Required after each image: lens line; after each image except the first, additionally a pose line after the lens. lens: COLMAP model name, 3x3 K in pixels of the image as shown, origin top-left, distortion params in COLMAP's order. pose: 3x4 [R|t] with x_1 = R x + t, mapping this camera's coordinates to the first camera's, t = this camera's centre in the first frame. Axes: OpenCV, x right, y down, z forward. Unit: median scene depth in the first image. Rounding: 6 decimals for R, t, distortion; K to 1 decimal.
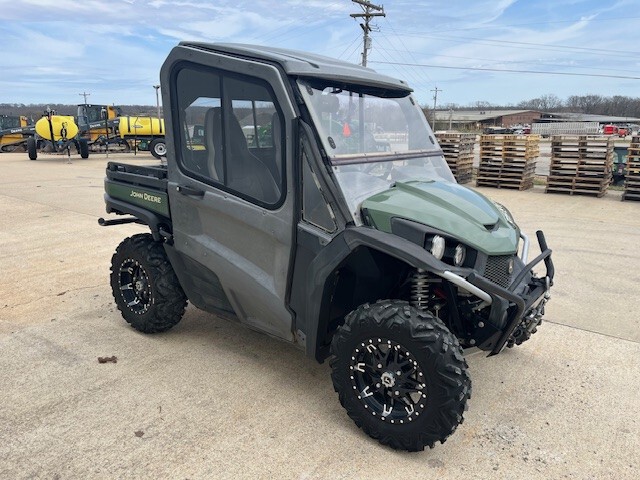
lens RADIAL K [[484.0, 0, 322.2], [0, 484.0, 241.4], [0, 0, 1]] dist [0.068880, -0.089809]
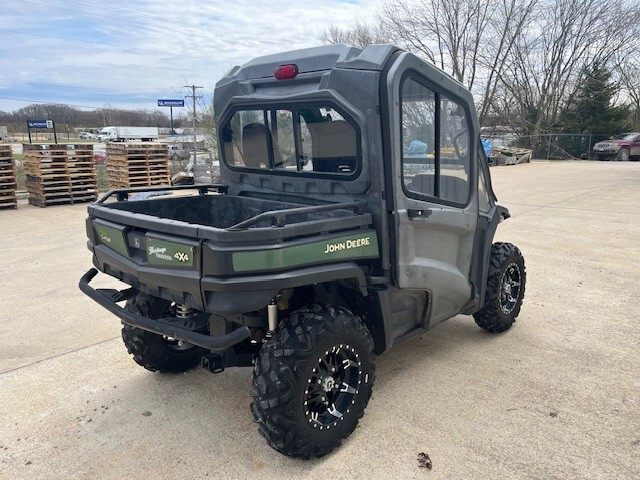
lens RADIAL K [[484.0, 0, 323.1], [0, 484.0, 240.4], [0, 0, 1]] dist [0.068880, -0.089809]
pose [[0.090451, -0.223482, 0.970502, -1.026976], [0.236526, 0.951435, 0.197047, -0.239942], [-0.967406, 0.211725, 0.138918, 0.917121]]
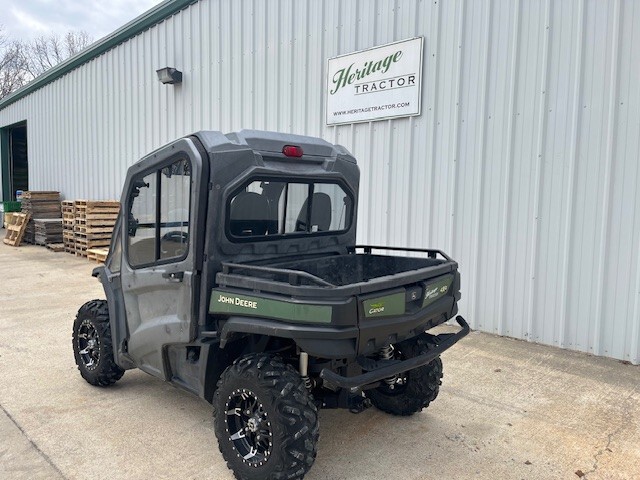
lens RADIAL K [[484.0, 0, 322.0], [0, 484.0, 241.7], [0, 0, 1]] dist [0.068880, -0.089809]
pose [[-0.993659, -0.033665, 0.107274, -0.327514], [0.003439, 0.944571, 0.328290, -0.514553], [-0.112380, 0.326577, -0.938466, 2.005947]]
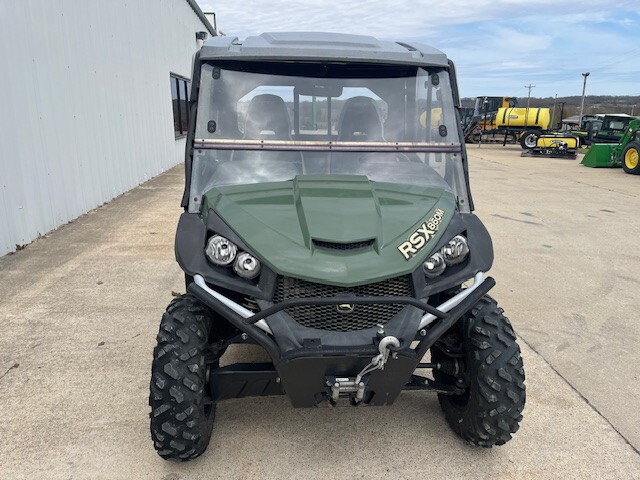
lens RADIAL K [[484.0, 0, 322.4], [0, 484.0, 236.8], [0, 0, 1]] dist [0.068880, -0.089809]
pose [[0.669011, 0.184030, -0.720109, 0.667113], [-0.178752, 0.980263, 0.084447, -0.077667], [0.721437, 0.072225, 0.688703, 0.360882]]
